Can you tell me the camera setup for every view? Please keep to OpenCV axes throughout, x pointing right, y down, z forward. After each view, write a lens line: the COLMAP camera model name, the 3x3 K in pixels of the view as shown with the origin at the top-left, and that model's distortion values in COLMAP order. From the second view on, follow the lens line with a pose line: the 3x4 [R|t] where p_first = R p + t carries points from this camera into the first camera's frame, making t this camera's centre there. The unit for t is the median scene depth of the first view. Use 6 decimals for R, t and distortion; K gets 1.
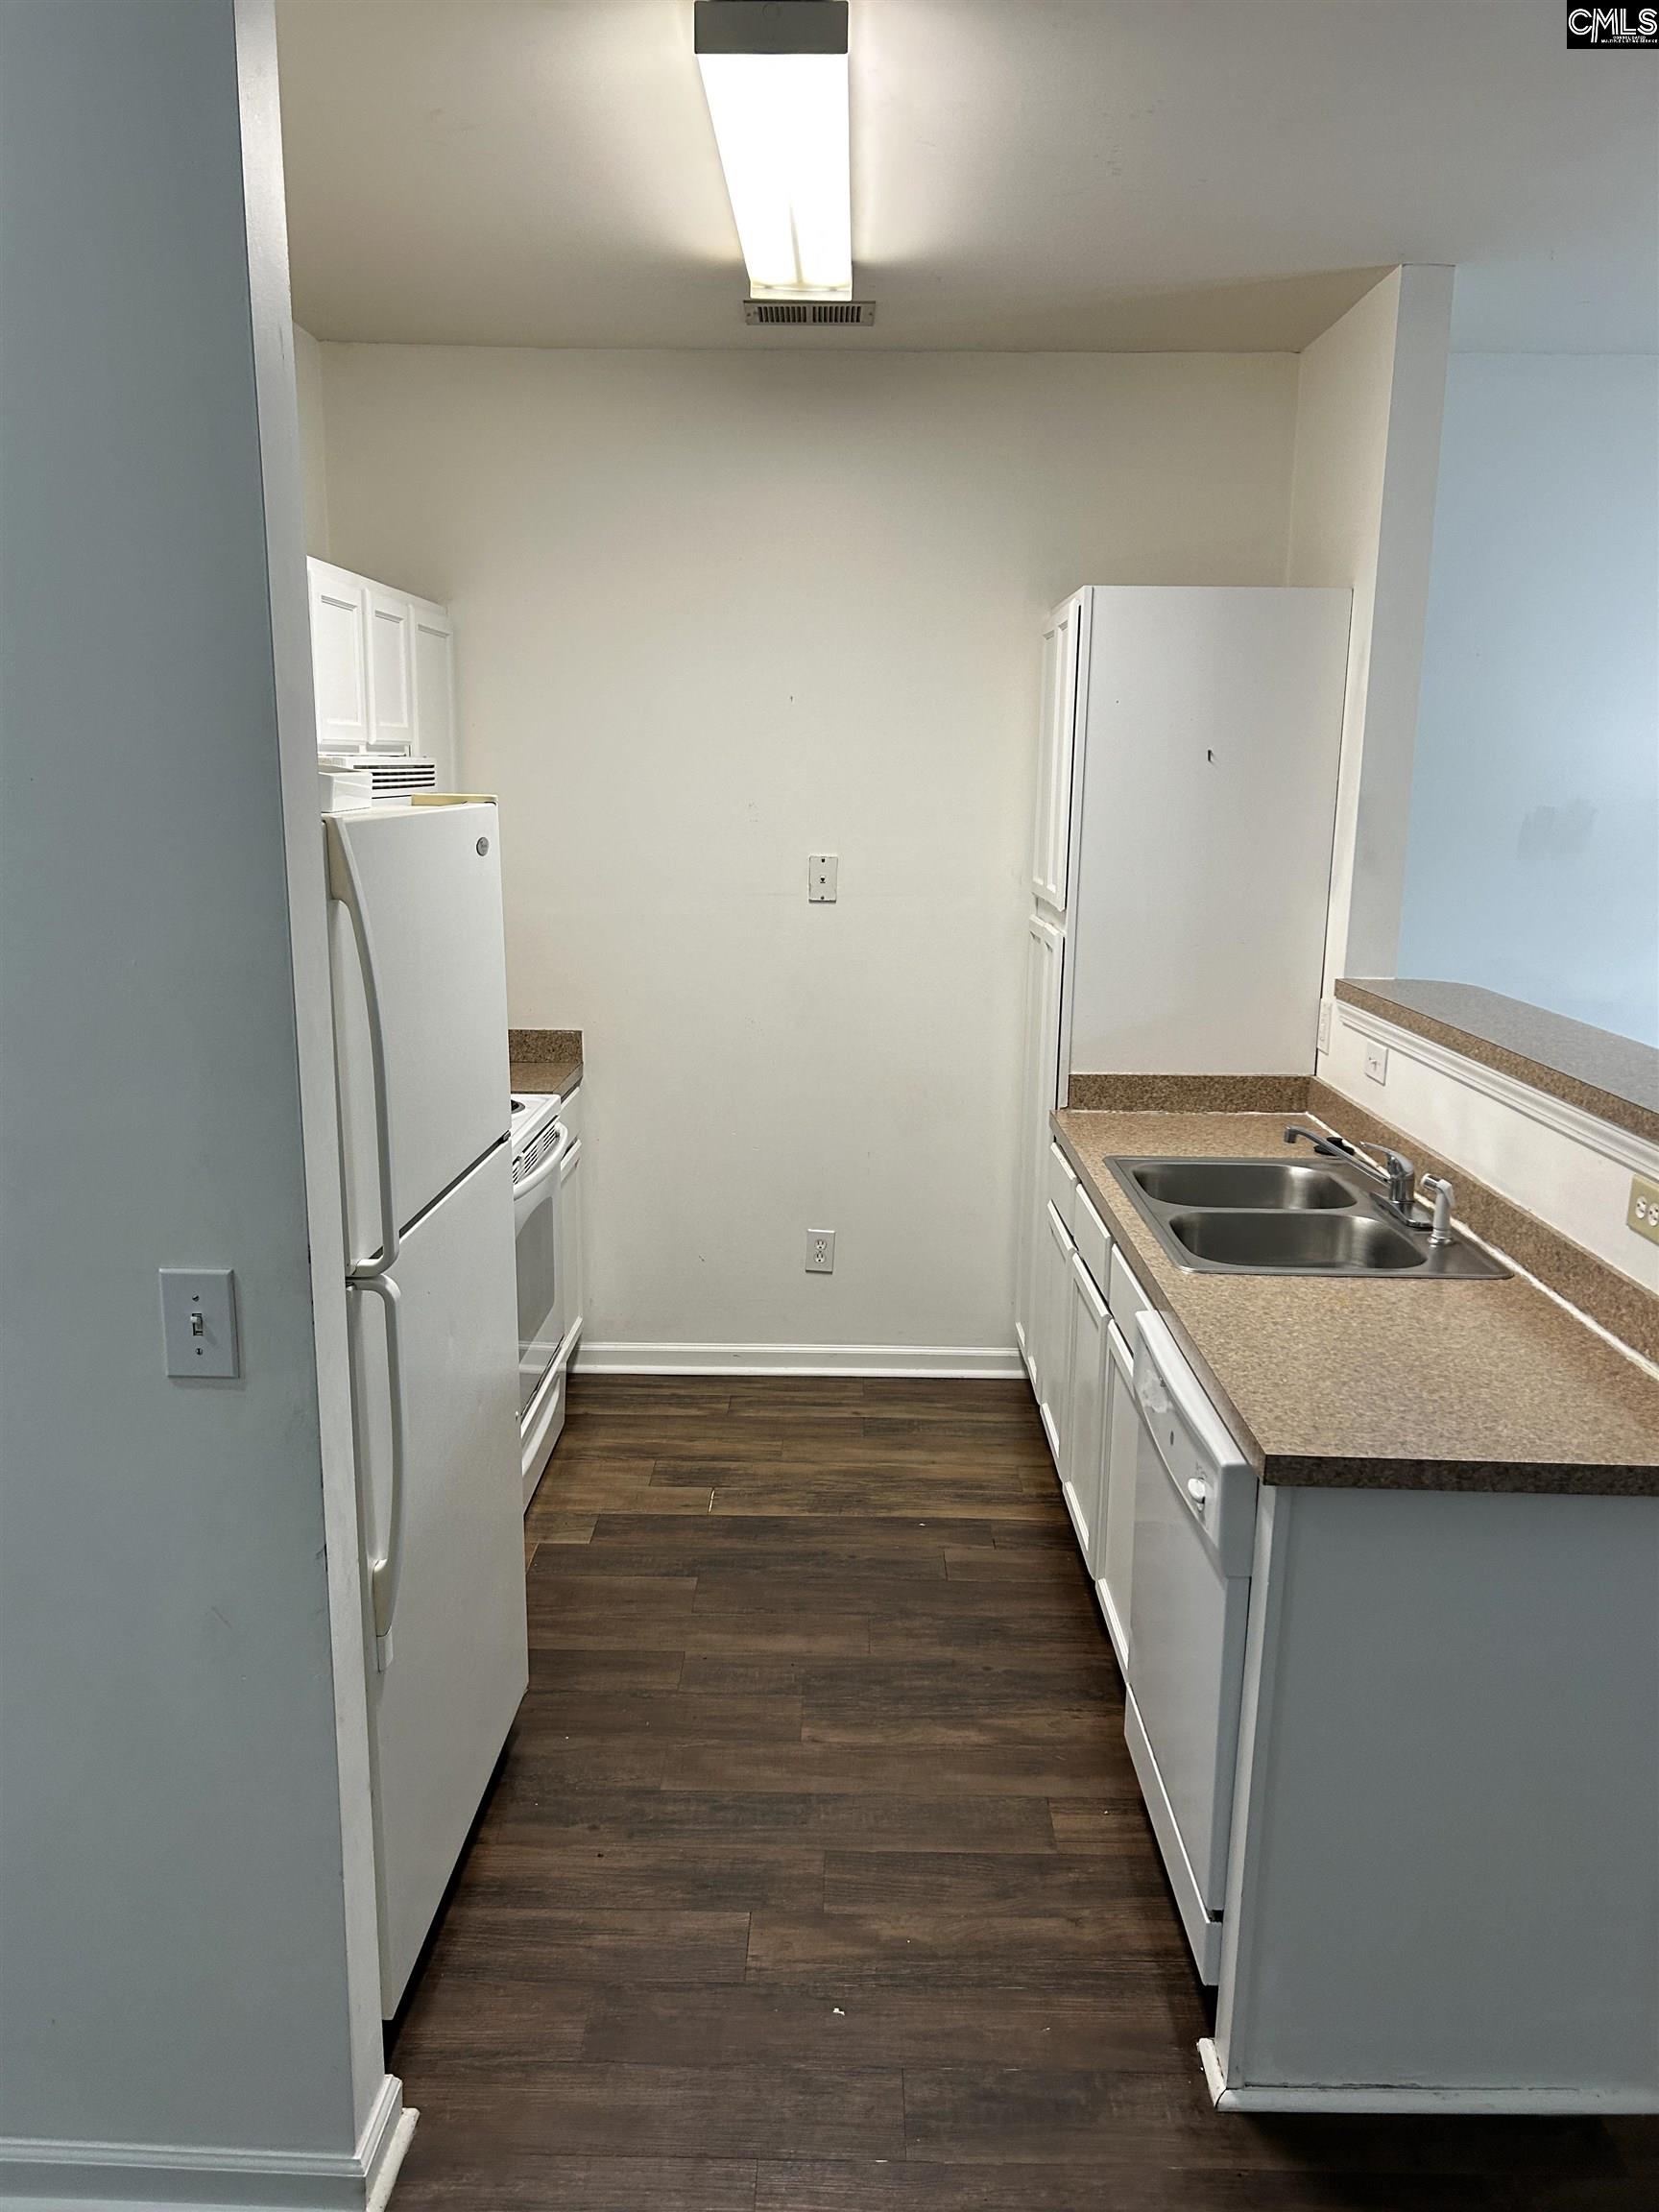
lens RADIAL K [[1658.8, 0, 833.0], [0, 1658.8, 1118.3], [0, 0, 1]] dist [0.048821, -0.046724]
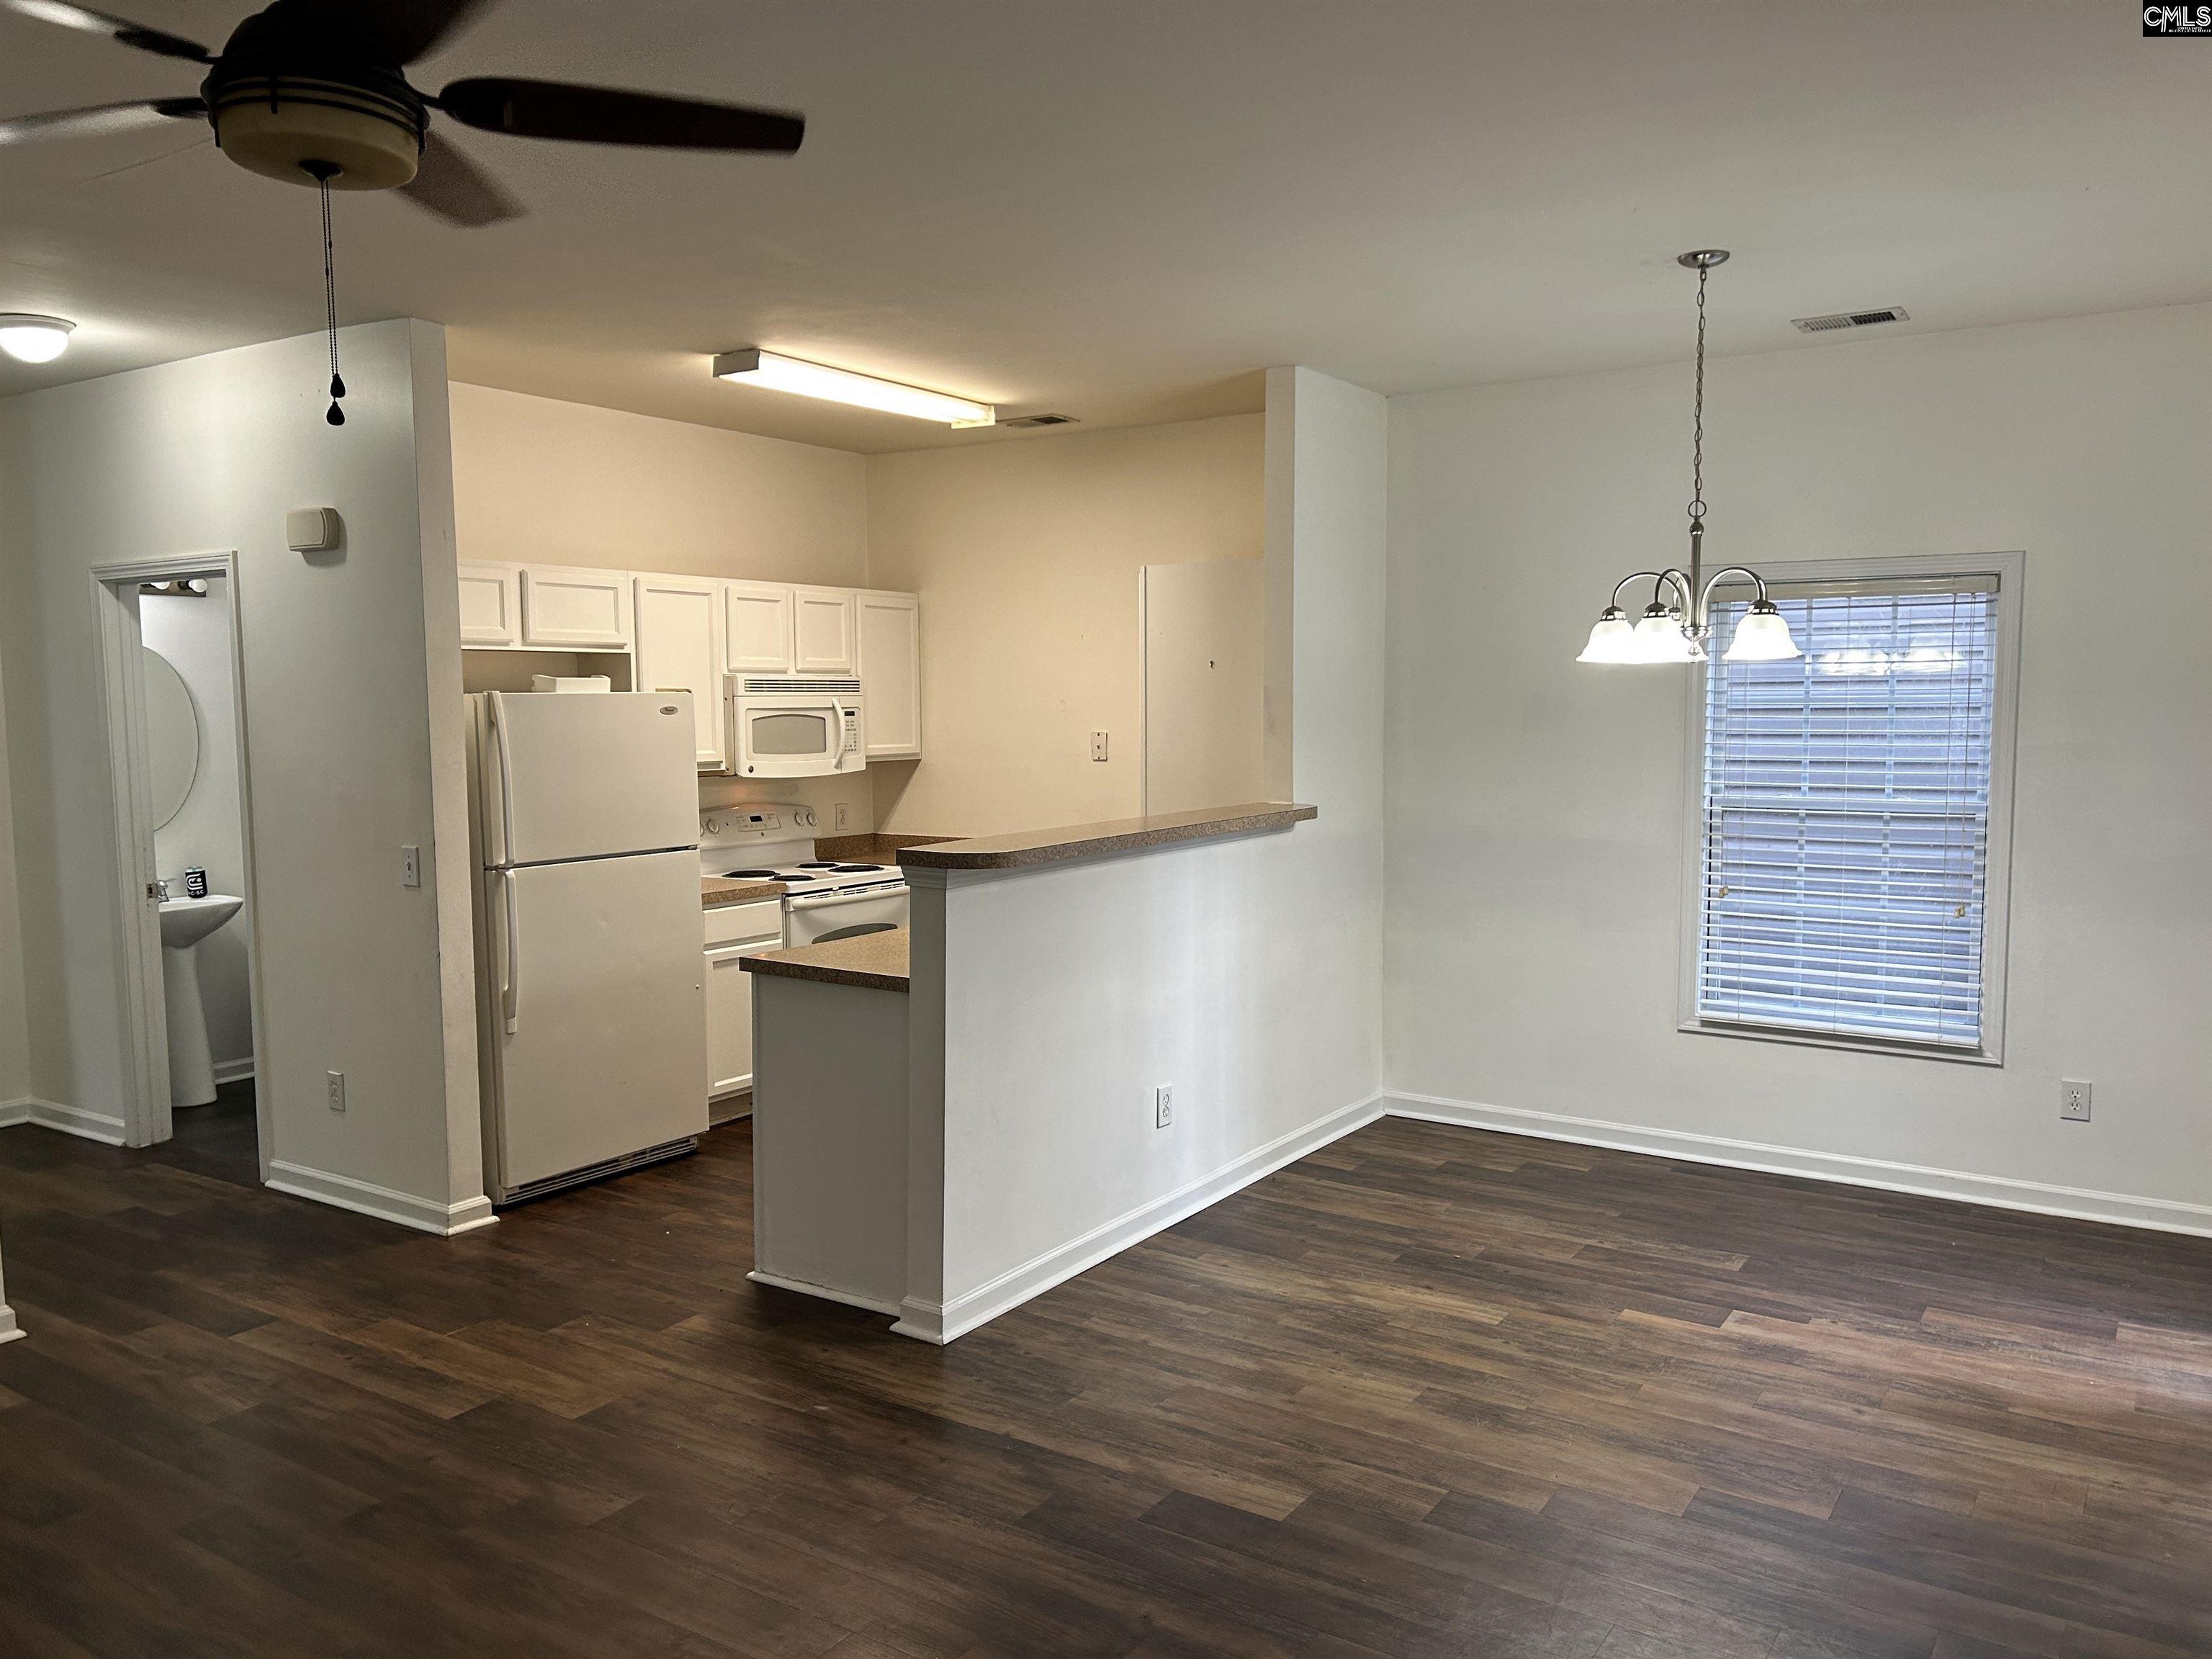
lens RADIAL K [[1658.8, 0, 1118.6], [0, 1658.8, 831.1], [0, 0, 1]] dist [0.048821, -0.046724]
pose [[0.843491, 0.025983, -0.536515, 0.998097], [-0.094232, 0.990497, -0.100179, 0.107973], [0.528814, 0.135057, 0.837923, -0.349973]]
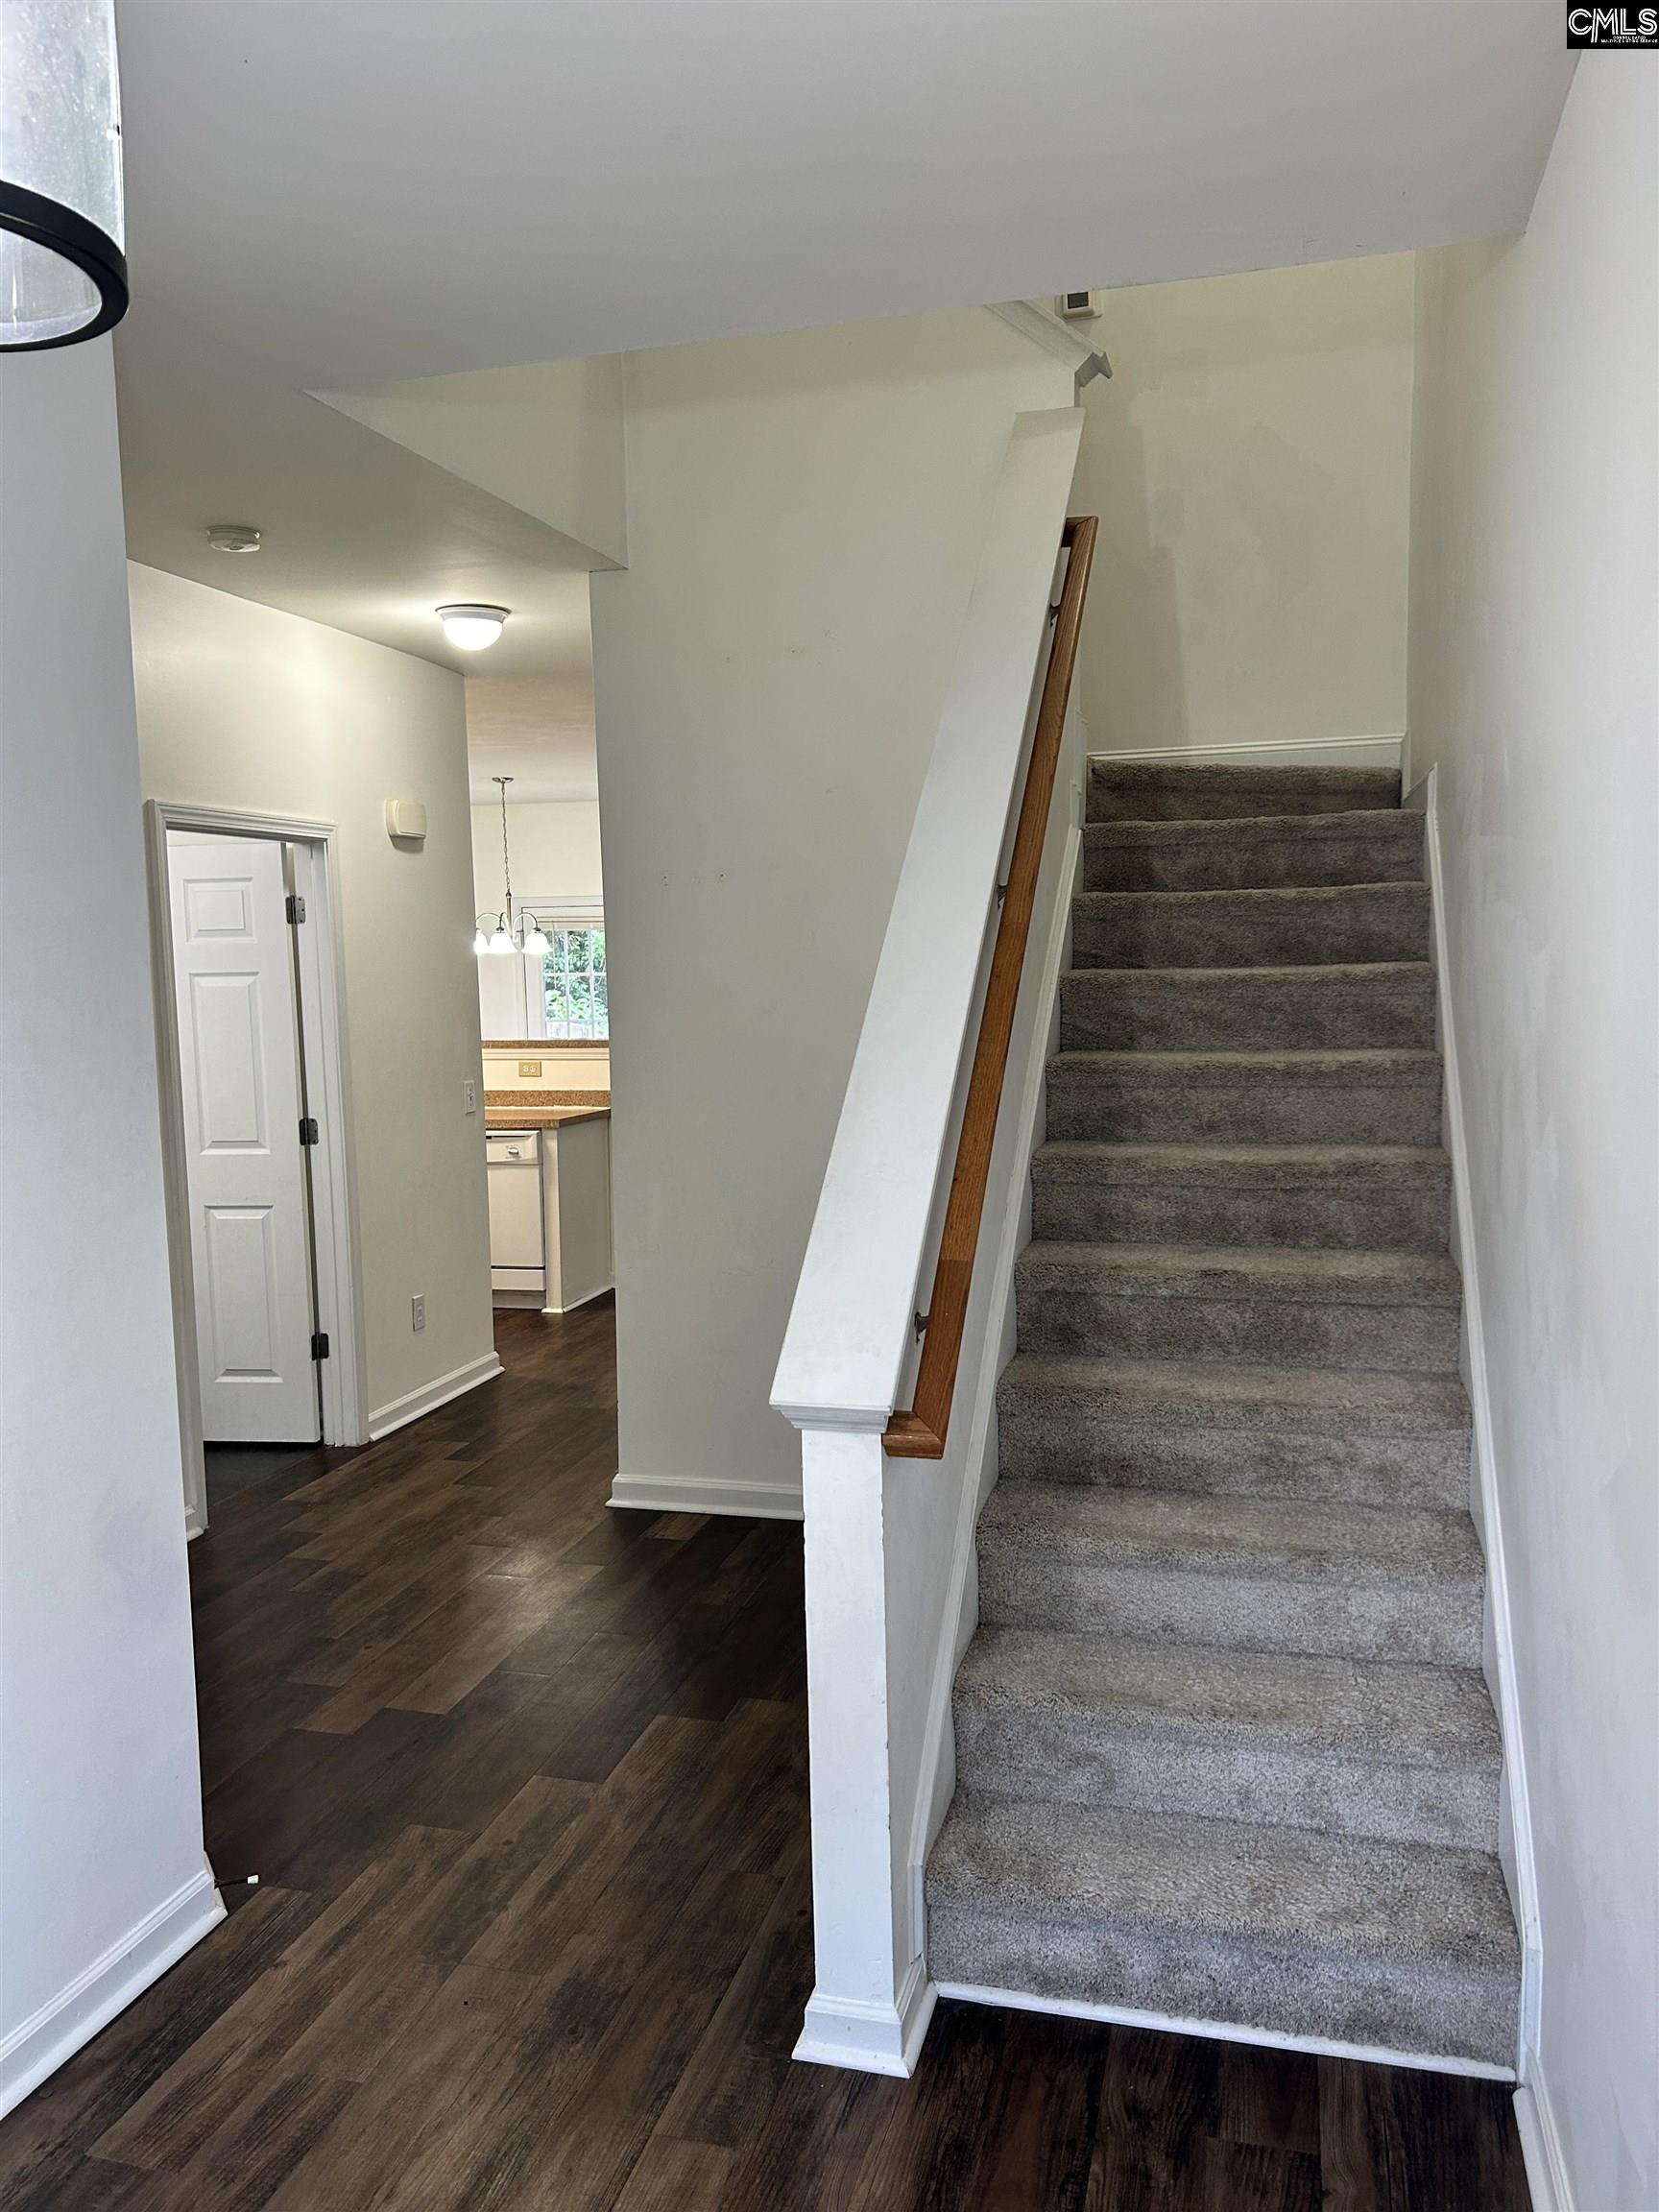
lens RADIAL K [[1658.8, 0, 830.3], [0, 1658.8, 1109.1], [0, 0, 1]] dist [0.048821, -0.046724]
pose [[0.246334, -0.103952, 0.963594, -1.713977], [0.224094, 0.973398, 0.047721, 0.068444], [-0.942922, 0.204180, 0.263077, -0.318933]]
